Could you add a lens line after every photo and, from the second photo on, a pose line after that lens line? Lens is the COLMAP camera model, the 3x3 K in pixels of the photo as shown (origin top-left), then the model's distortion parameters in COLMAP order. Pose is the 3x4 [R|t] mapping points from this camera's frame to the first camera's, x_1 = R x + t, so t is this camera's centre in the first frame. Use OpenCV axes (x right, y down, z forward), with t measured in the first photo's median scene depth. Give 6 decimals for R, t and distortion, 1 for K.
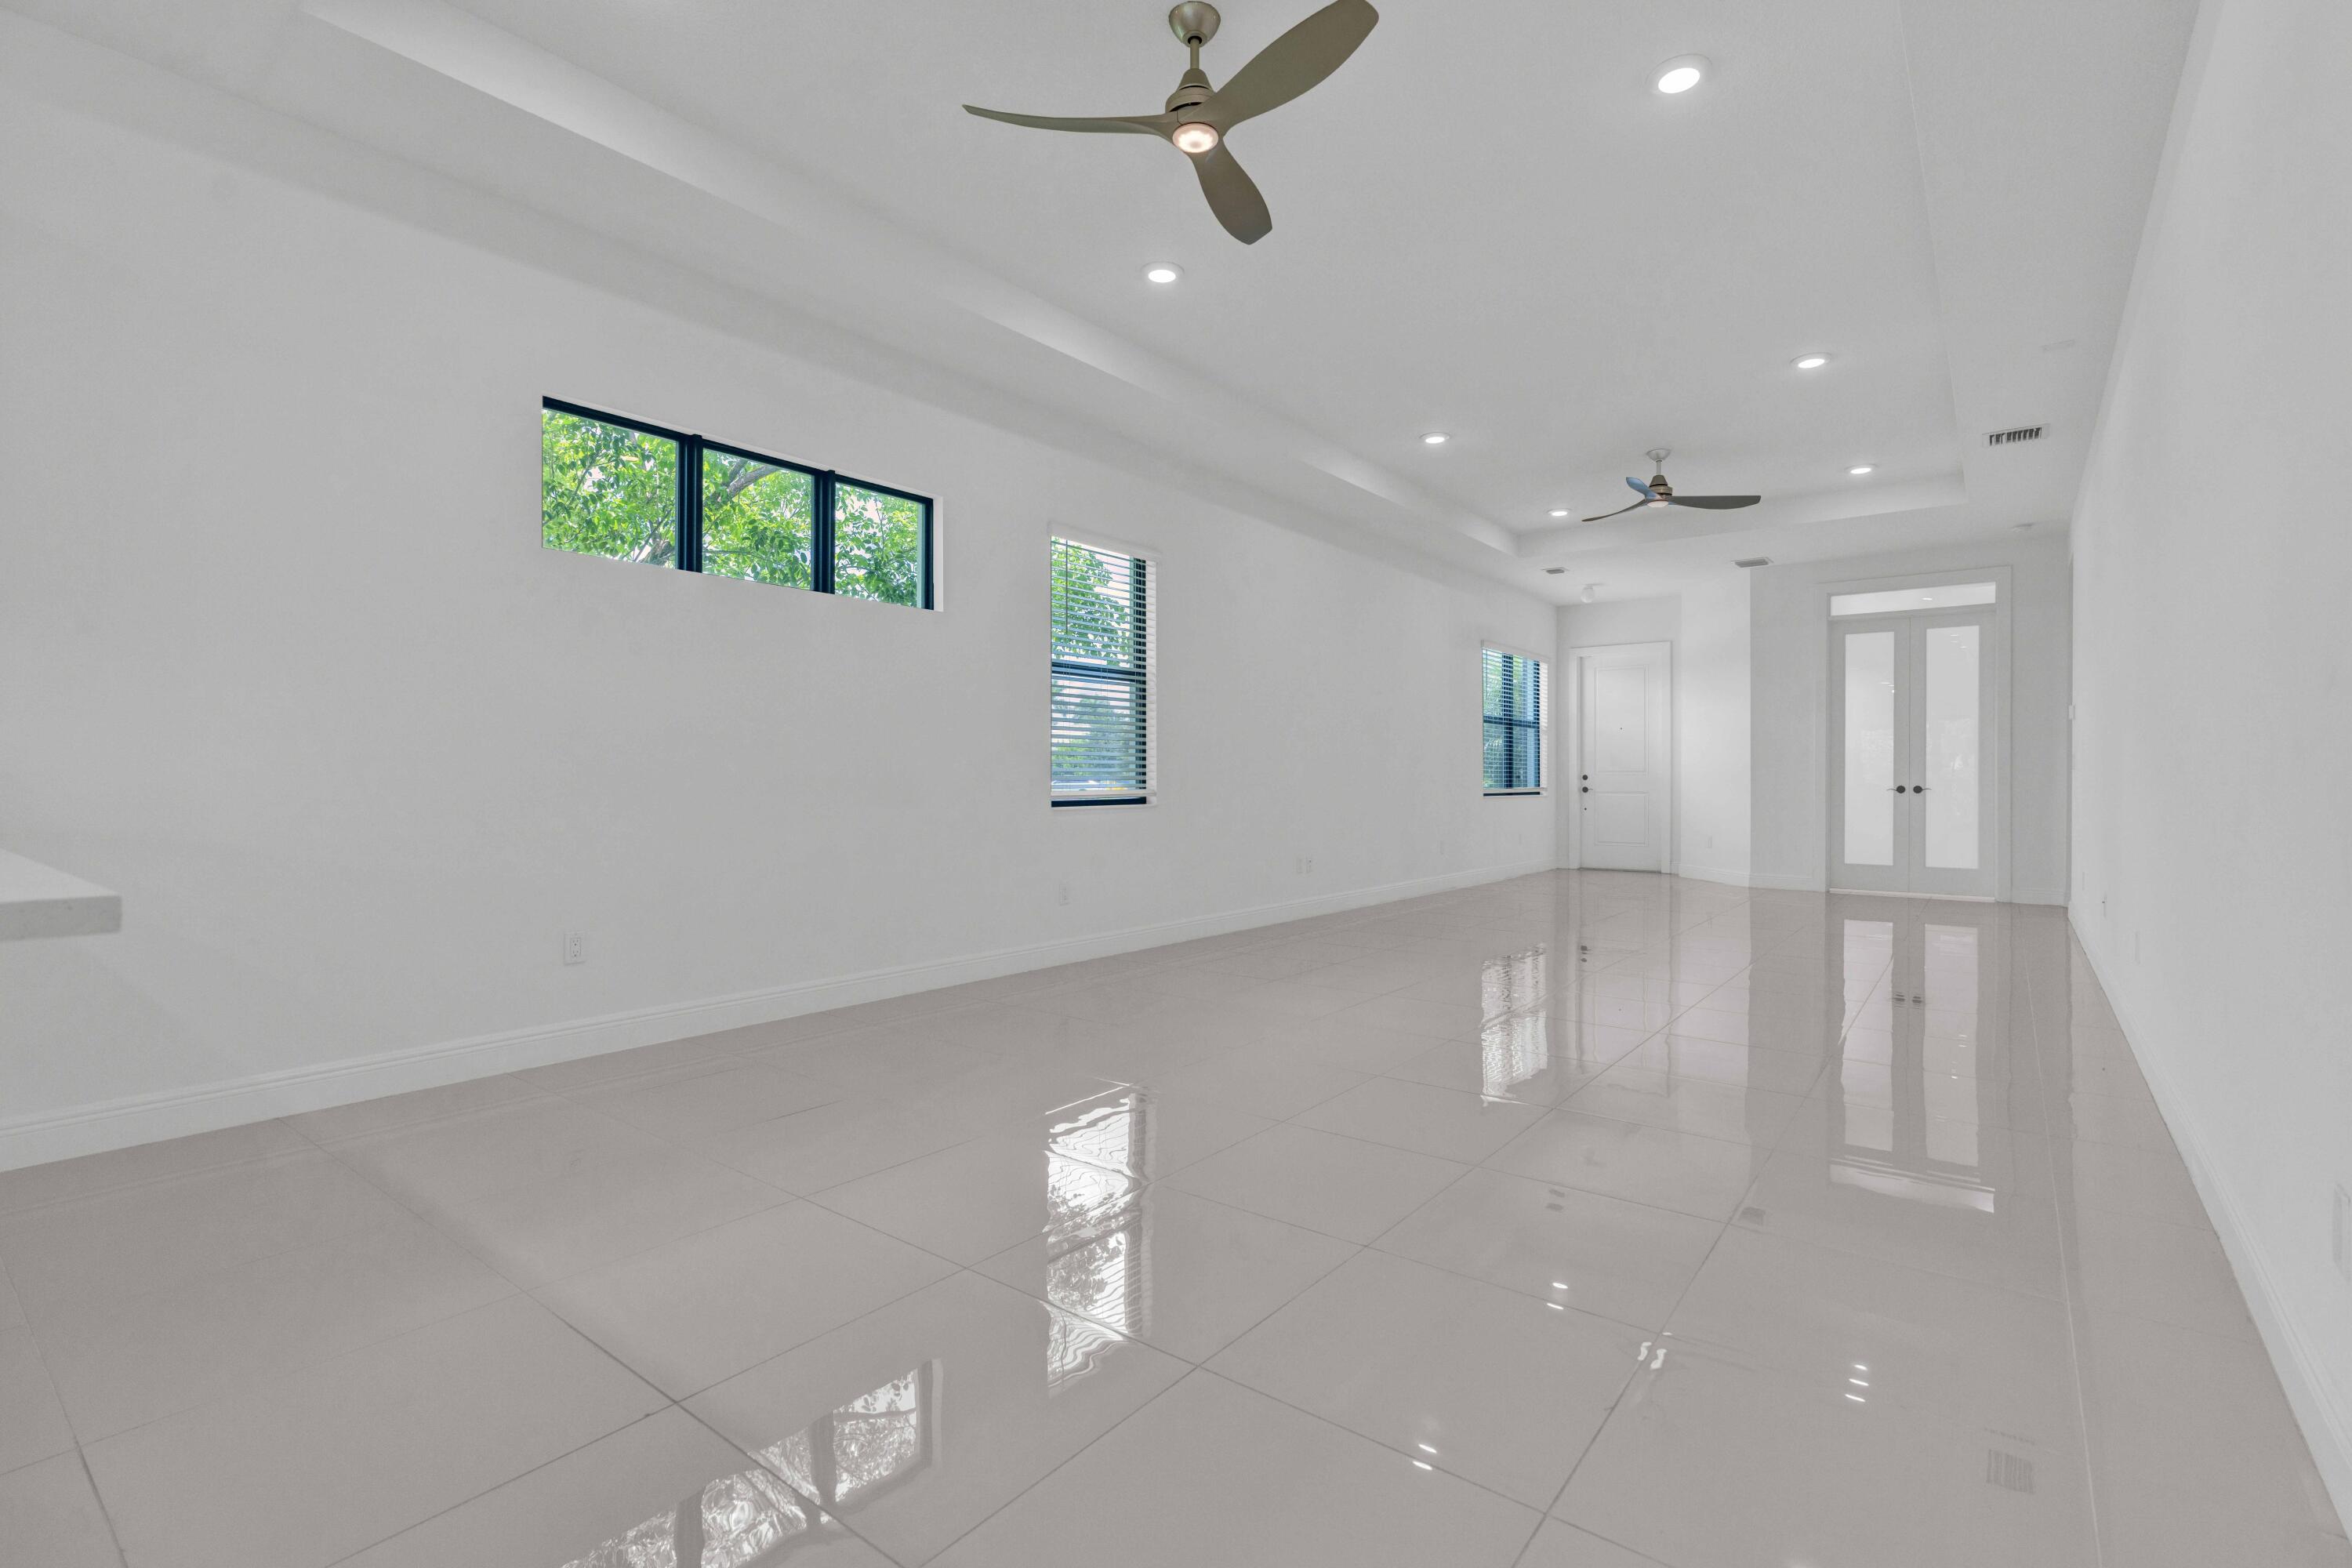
lens RADIAL K [[1063.2, 0, 1208.2], [0, 1063.2, 777.6], [0, 0, 1]] dist [0.001037, 0.000014]
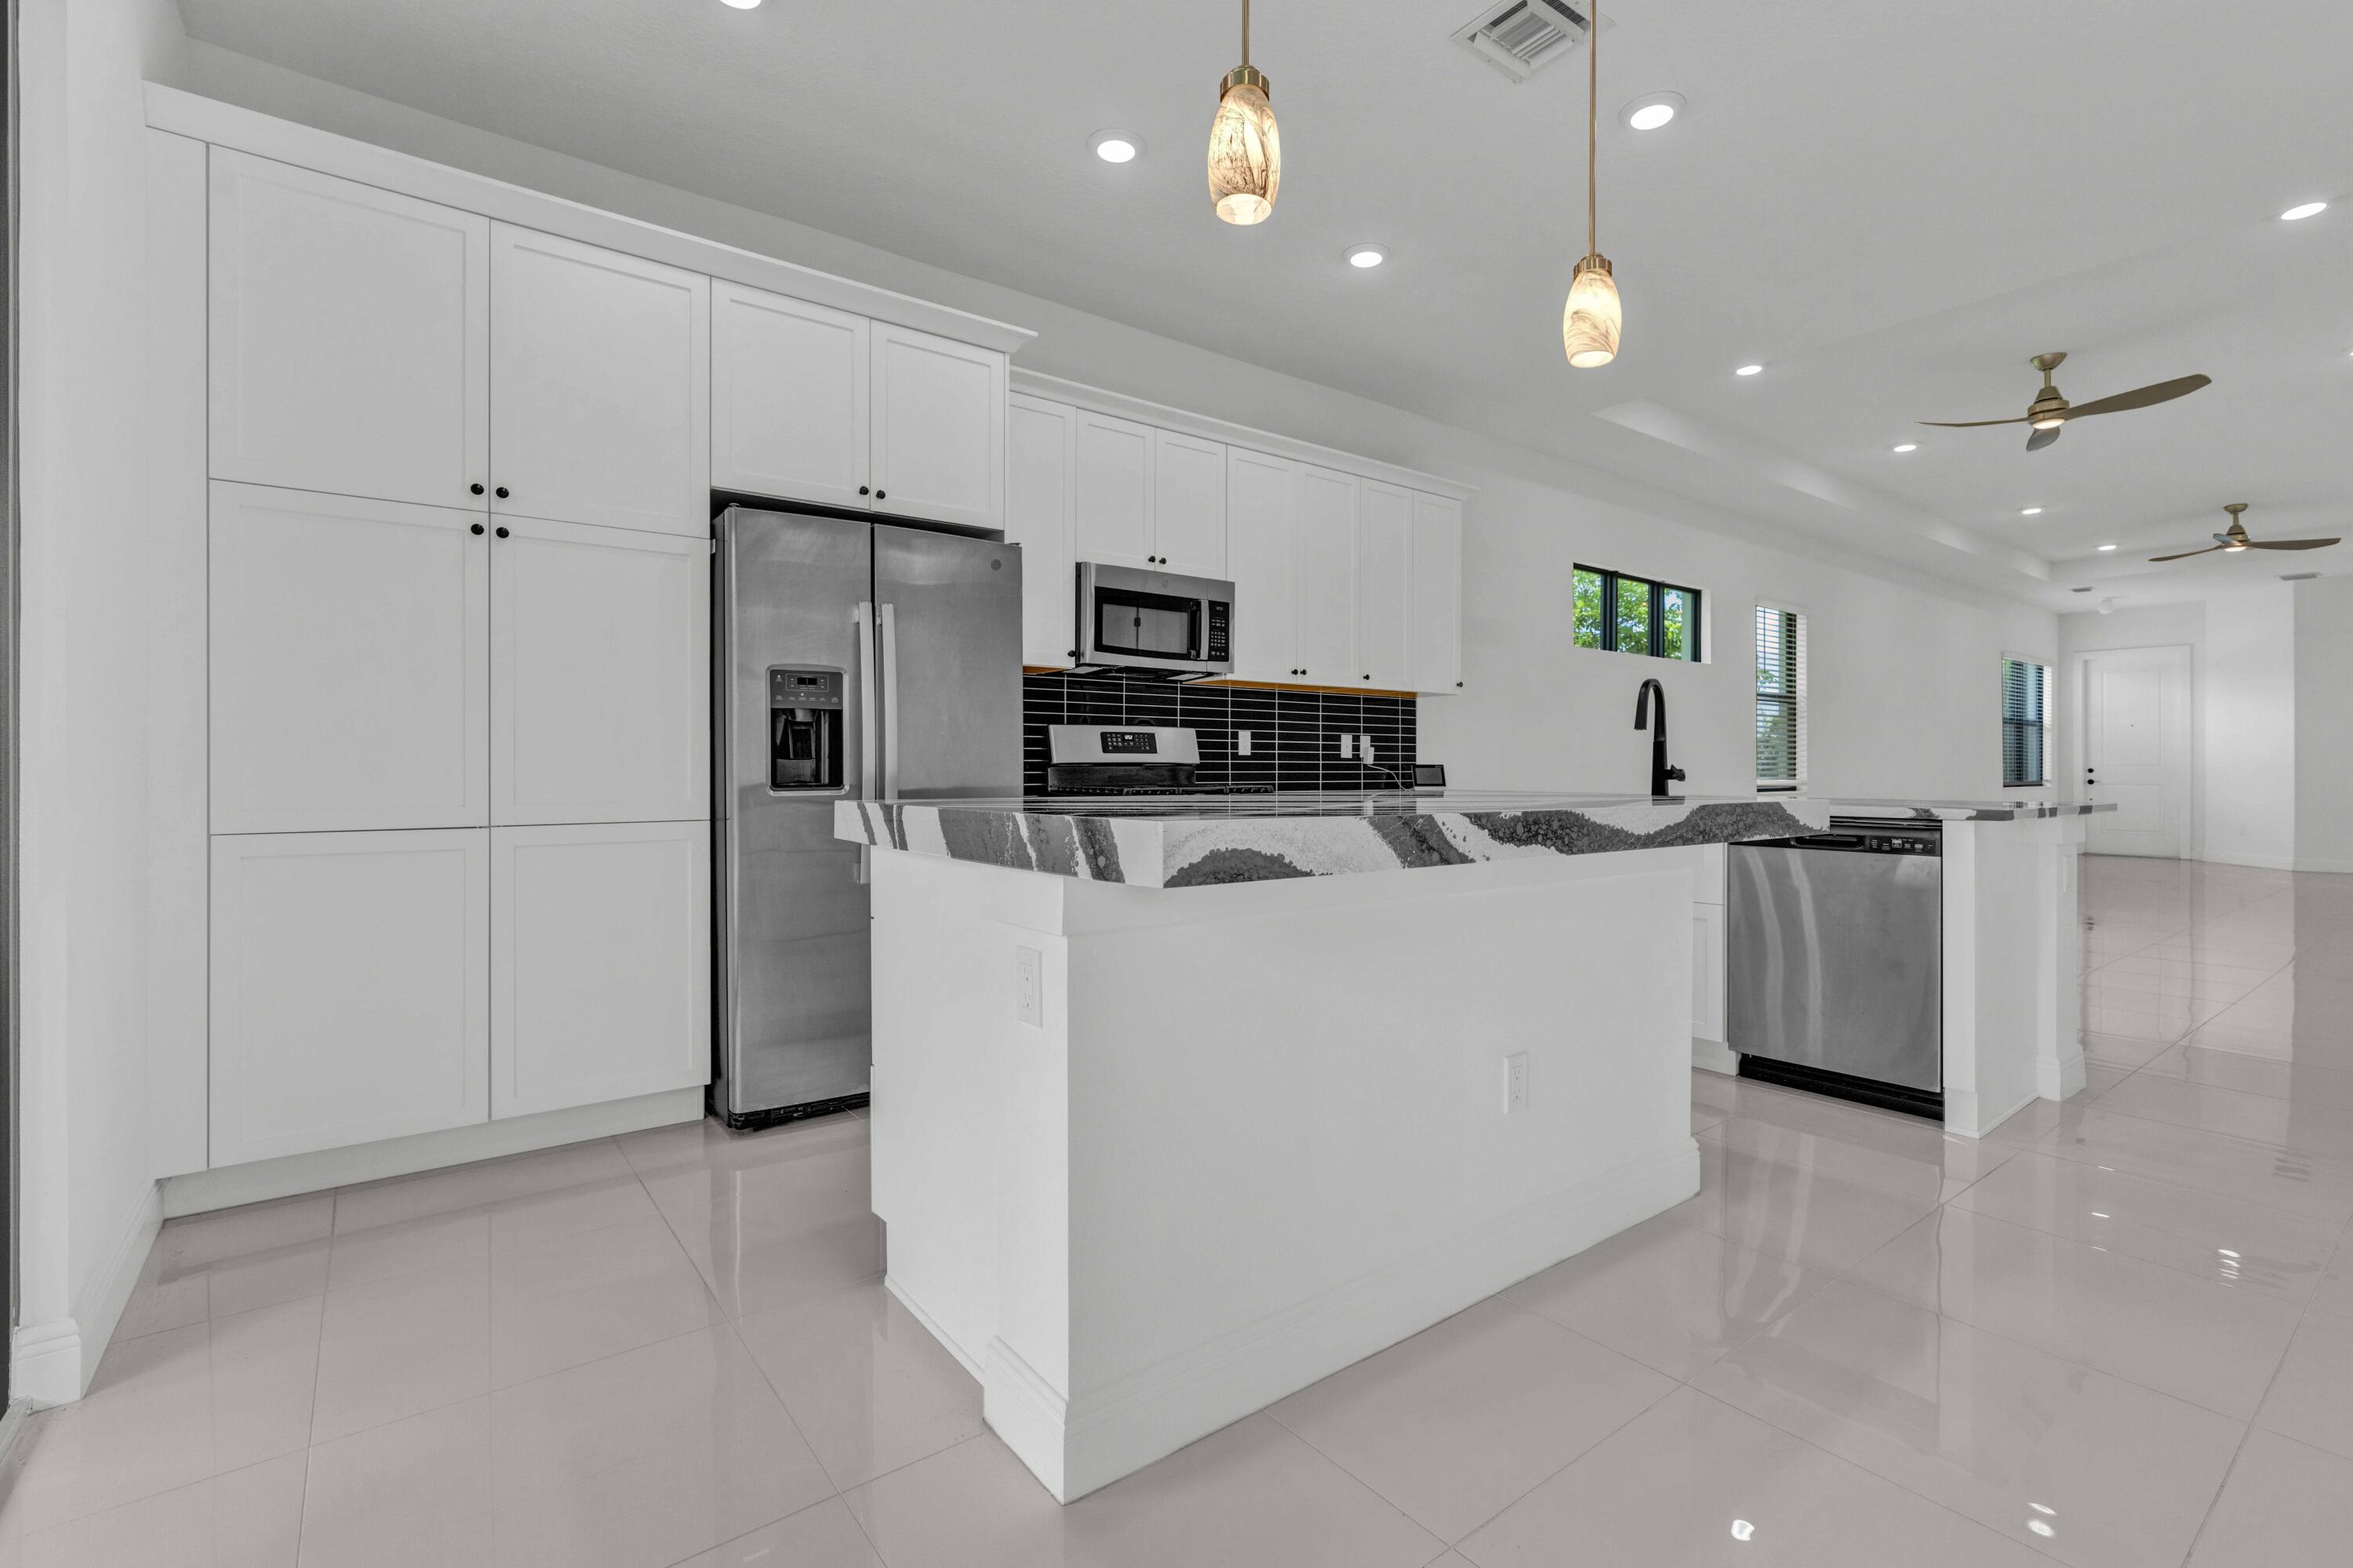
lens RADIAL K [[1081.2, 0, 1191.5], [0, 1081.2, 767.6], [0, 0, 1]] dist [0.003048, 0.000174]
pose [[0.967688, 0.001147, -0.252148, -0.315623], [-0.000825, 0.999999, 0.001385, -0.004839], [0.252150, -0.001132, 0.967688, -0.378668]]
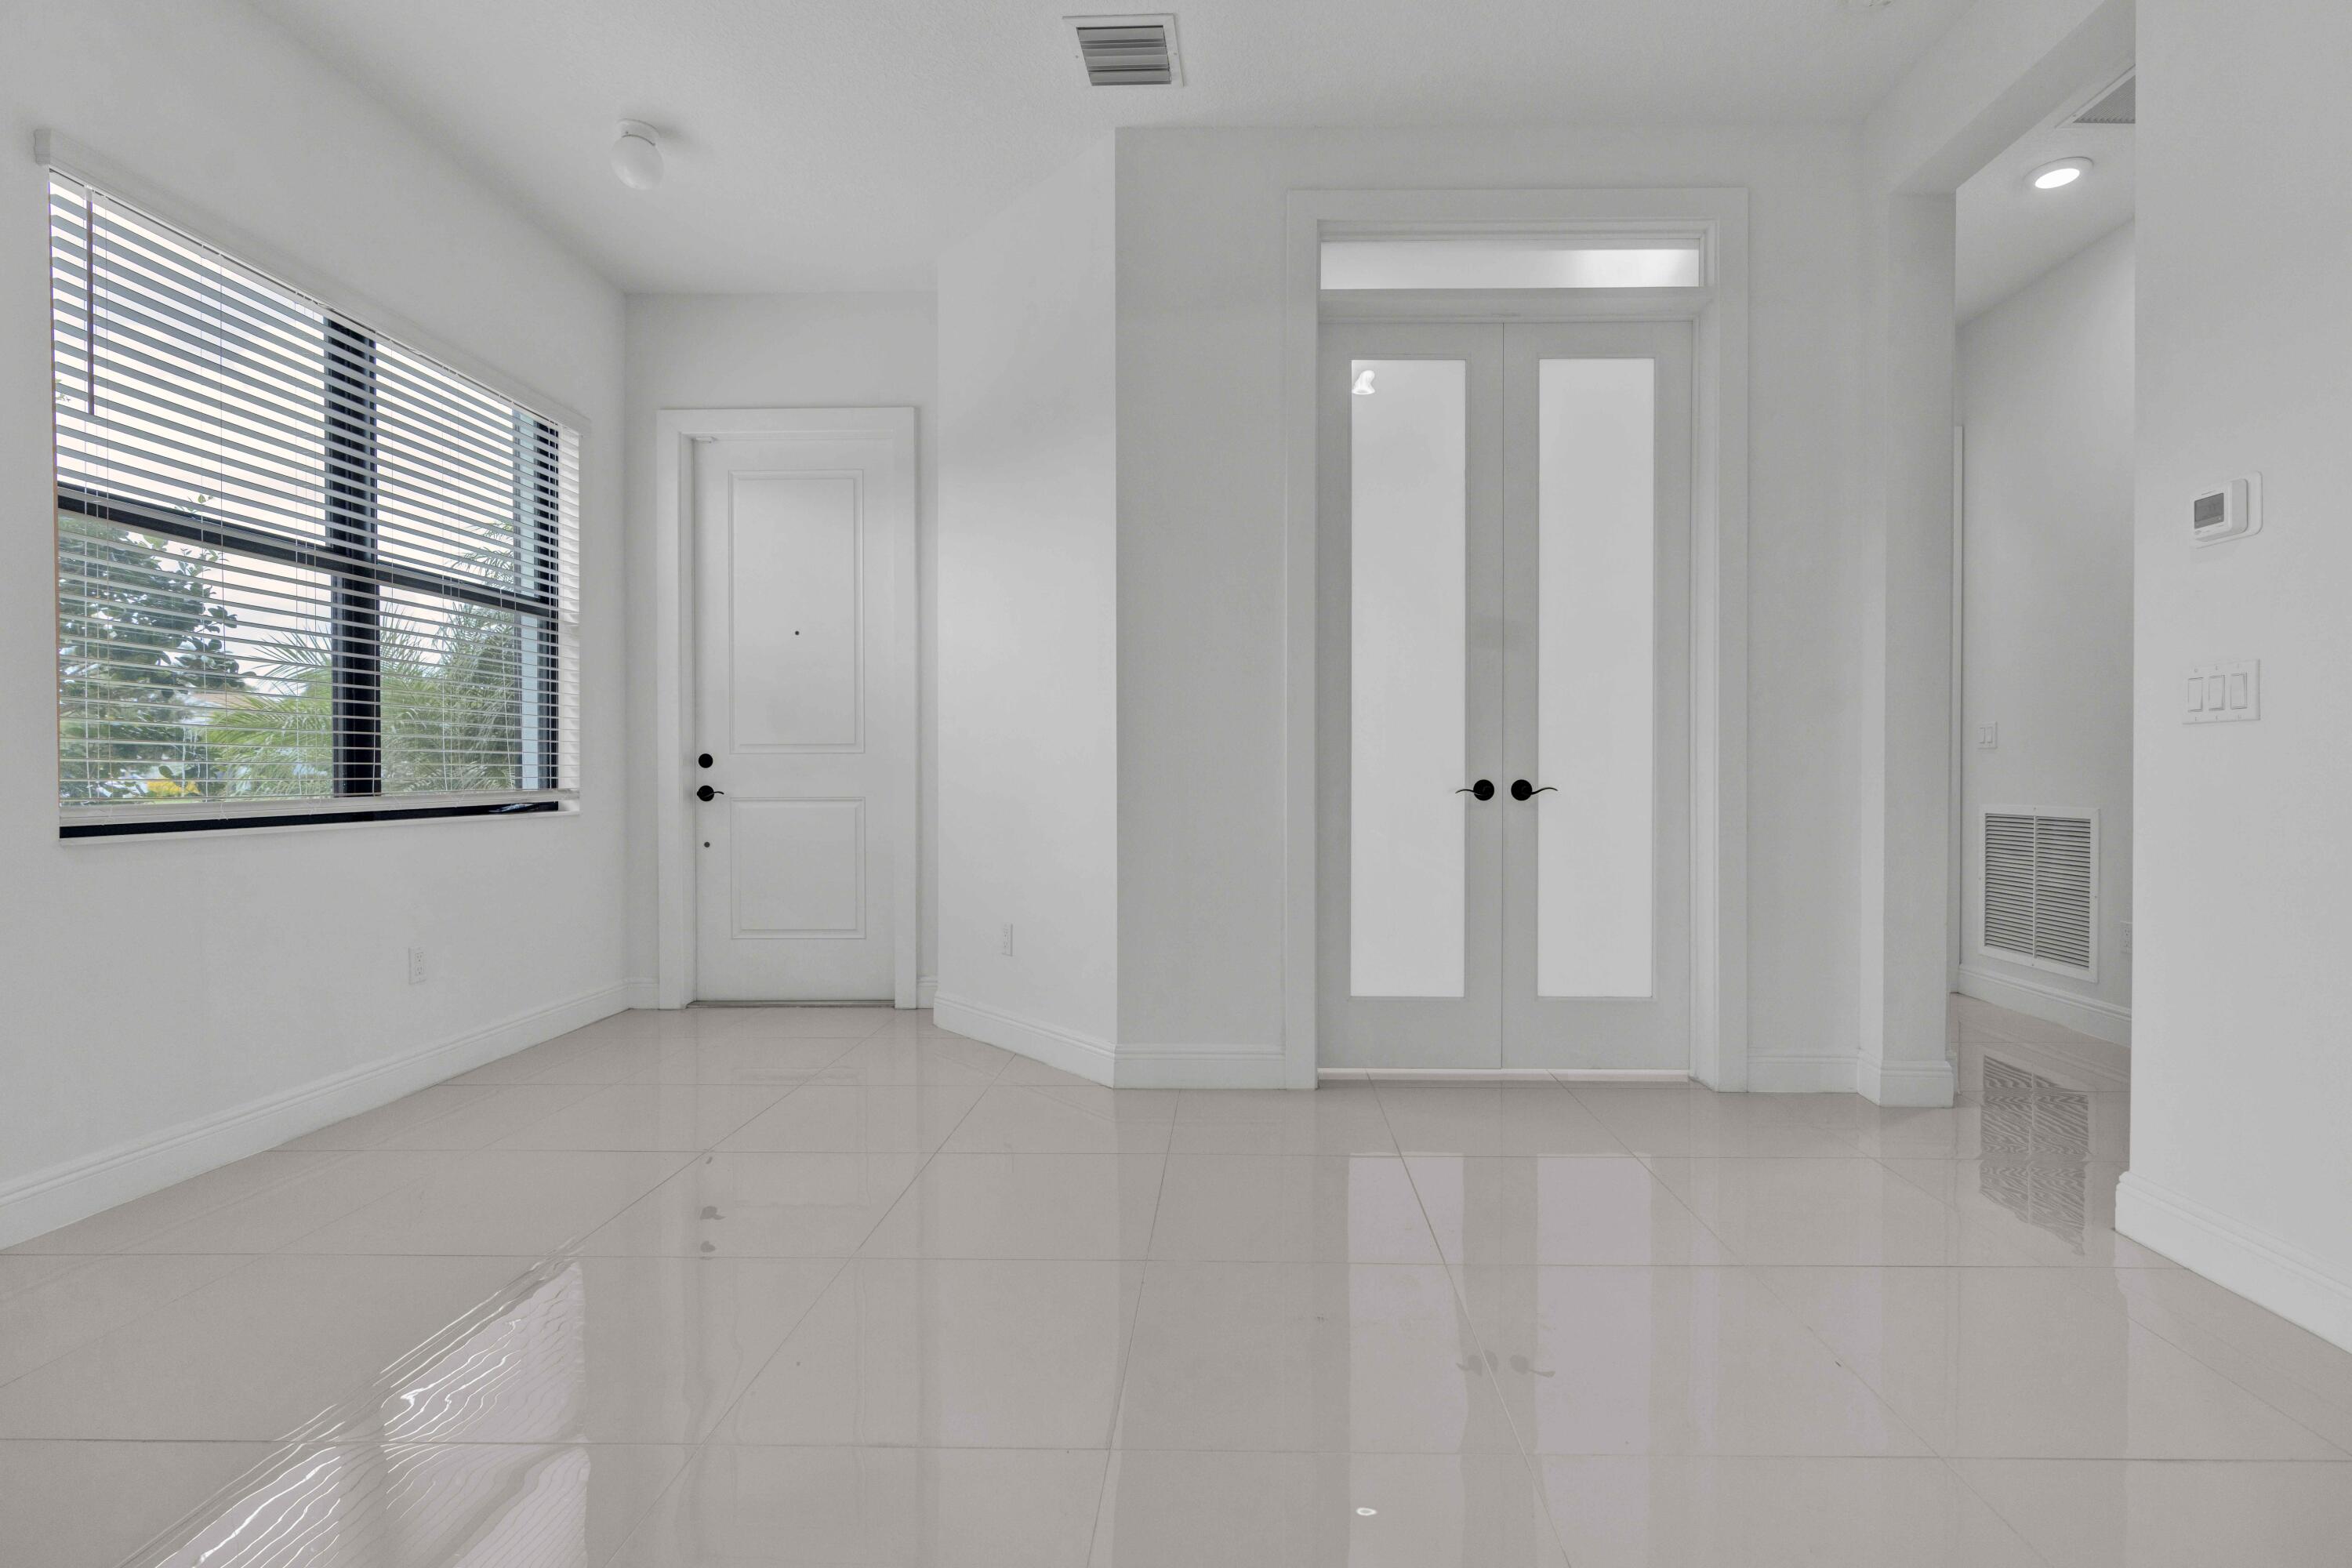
lens RADIAL K [[1063.2, 0, 1208.2], [0, 1063.2, 777.6], [0, 0, 1]] dist [0.001037, 0.000014]
pose [[0.814831, -0.007784, 0.579647, 0.342177], [0.001801, 0.999939, 0.010897, 0.002453], [-0.579696, -0.007835, 0.814795, 0.717308]]
